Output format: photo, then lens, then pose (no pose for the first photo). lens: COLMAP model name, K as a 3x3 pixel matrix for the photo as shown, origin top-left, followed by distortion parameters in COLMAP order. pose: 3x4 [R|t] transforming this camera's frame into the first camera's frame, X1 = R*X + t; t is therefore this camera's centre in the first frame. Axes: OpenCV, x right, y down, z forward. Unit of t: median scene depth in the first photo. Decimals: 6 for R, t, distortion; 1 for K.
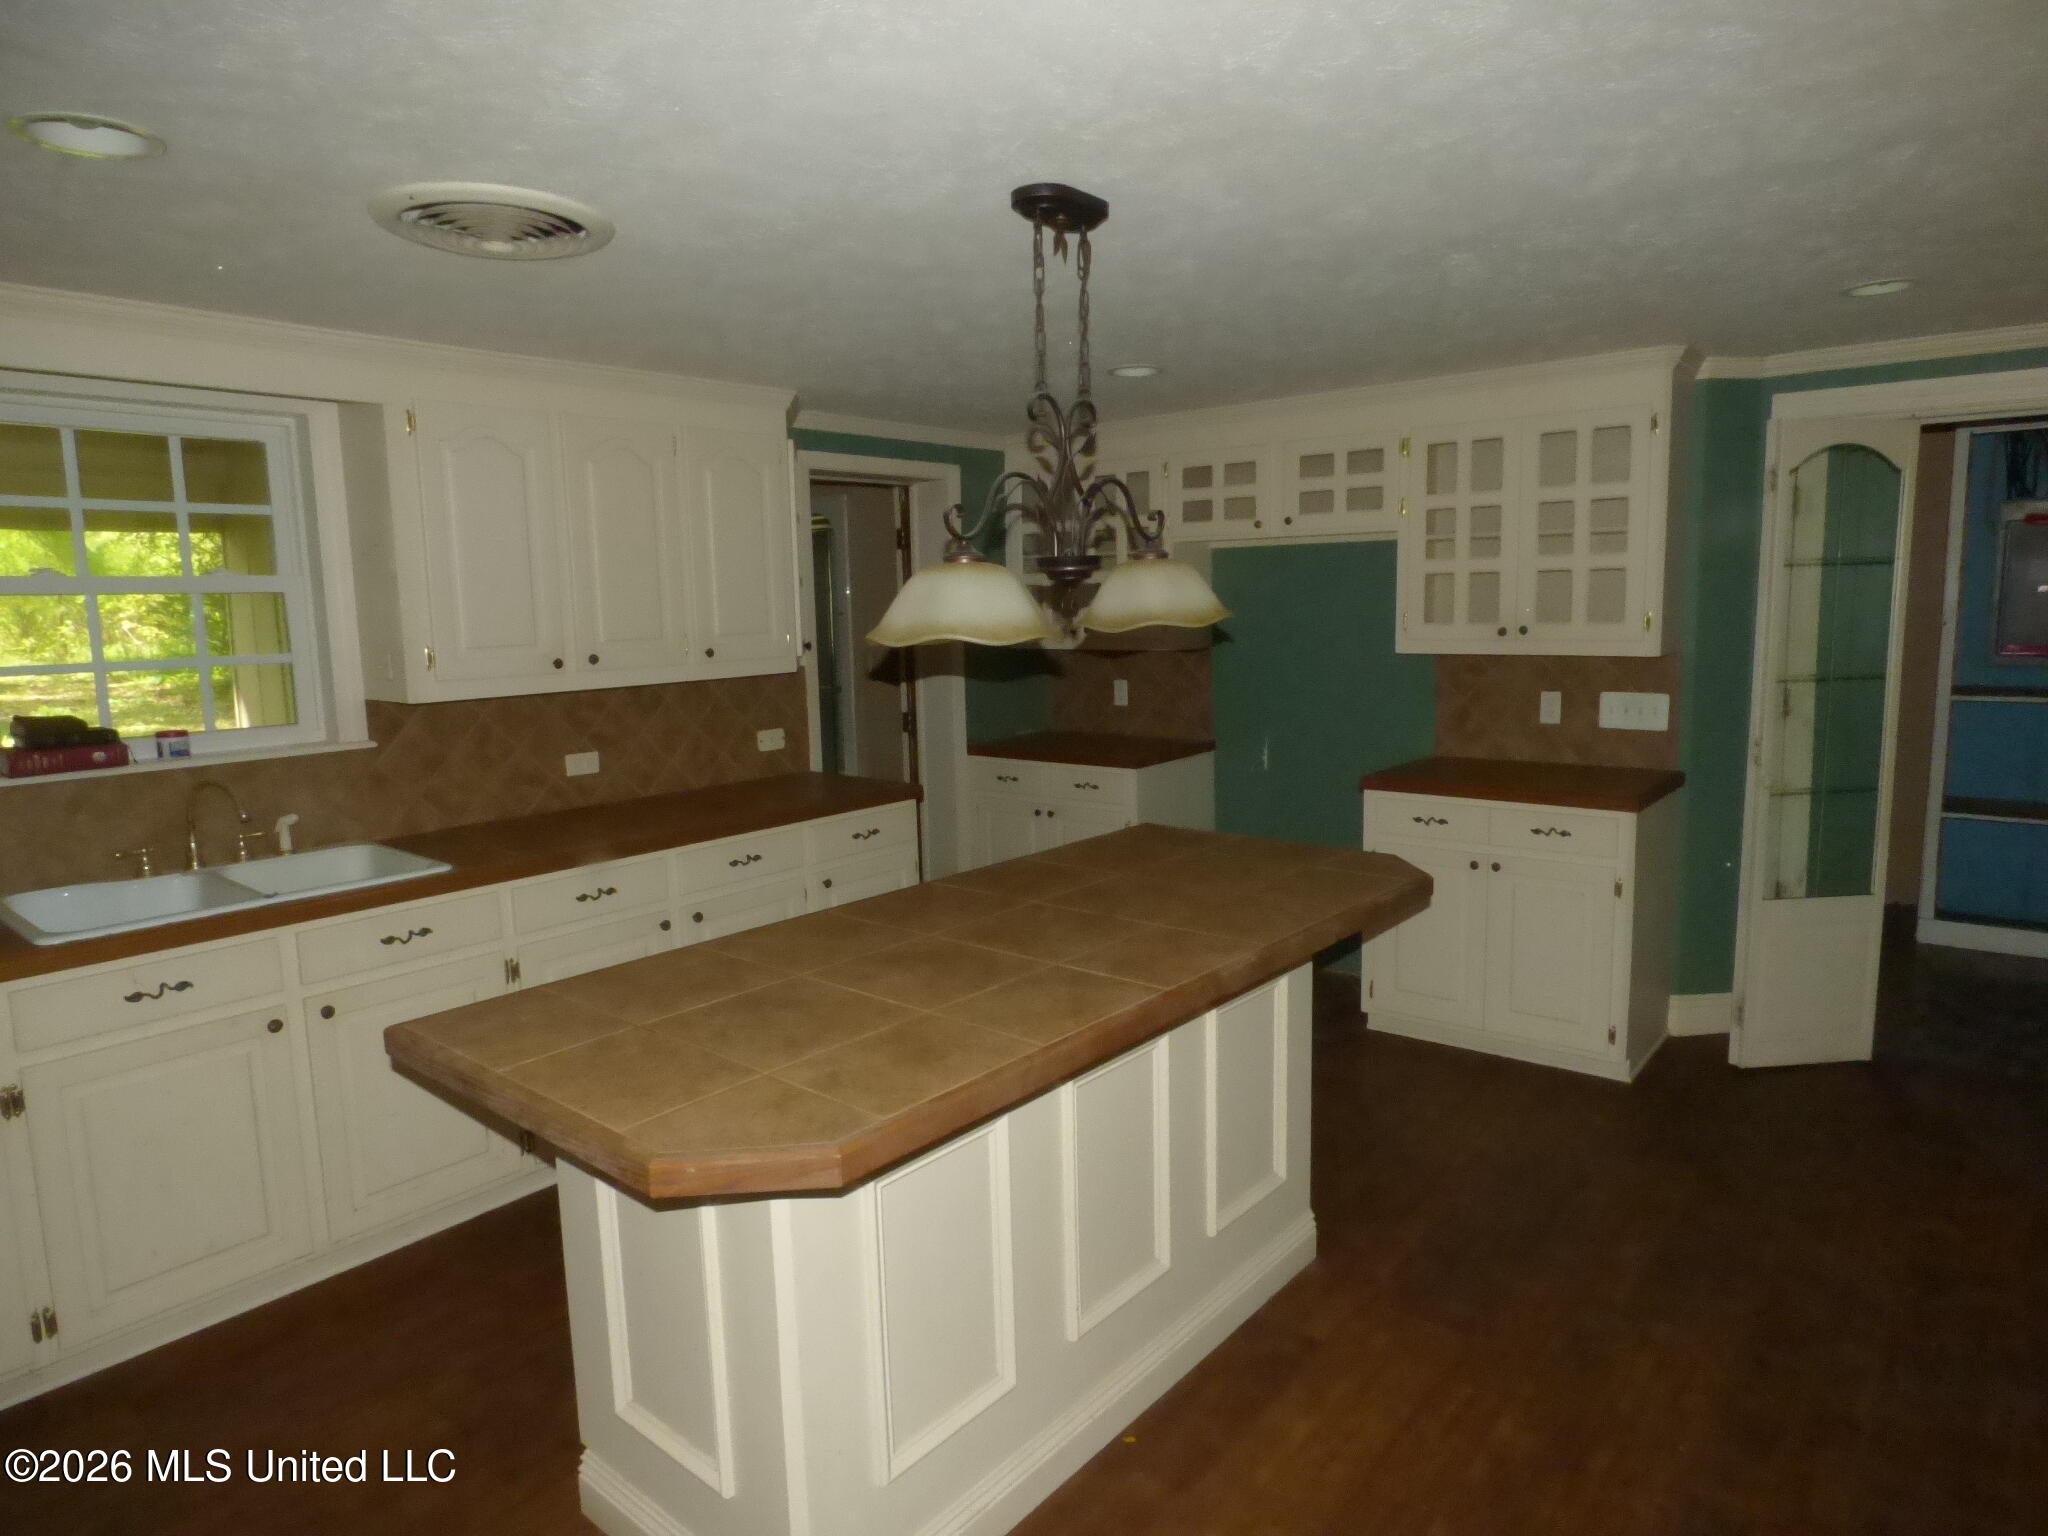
lens RADIAL K [[1220.3, 0, 1024.0], [0, 1220.3, 768.0], [0, 0, 1]] dist [-0.001459, -0.001357]
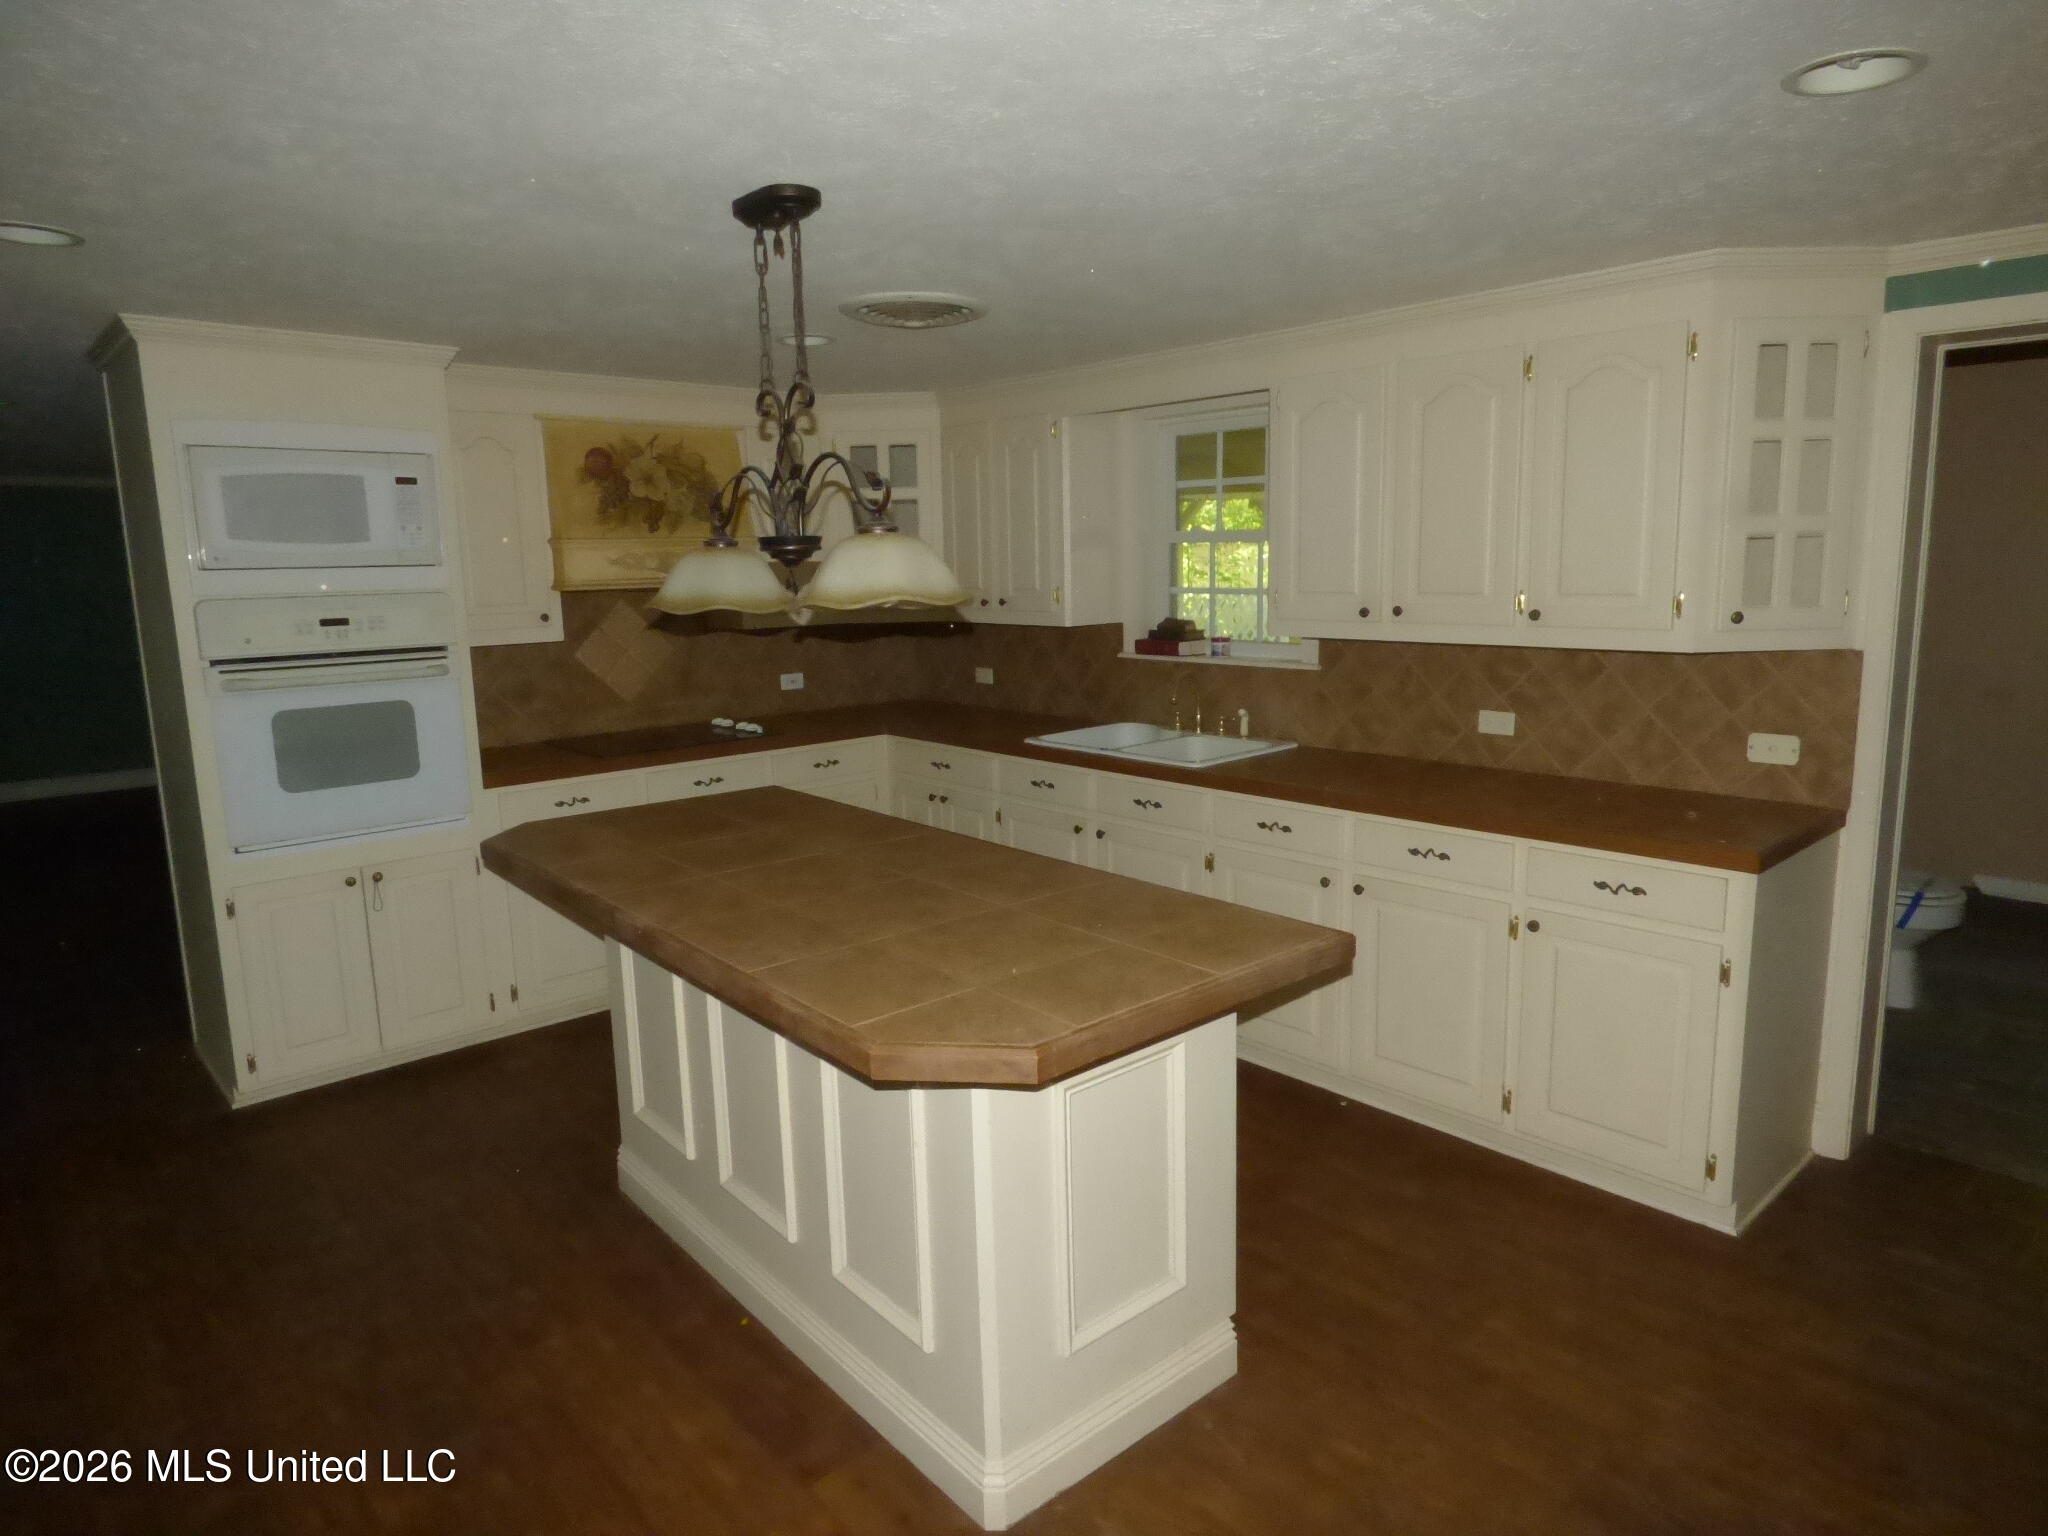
lens RADIAL K [[1224.8, 0, 1024.0], [0, 1224.8, 768.0], [0, 0, 1]] dist [-0.078586, 0.000815]
pose [[-0.145802, 0.198649, -0.969165, 0.655116], [-0.102046, 0.971388, 0.214457, -0.144912], [0.984037, 0.130168, -0.121359, 0.842681]]
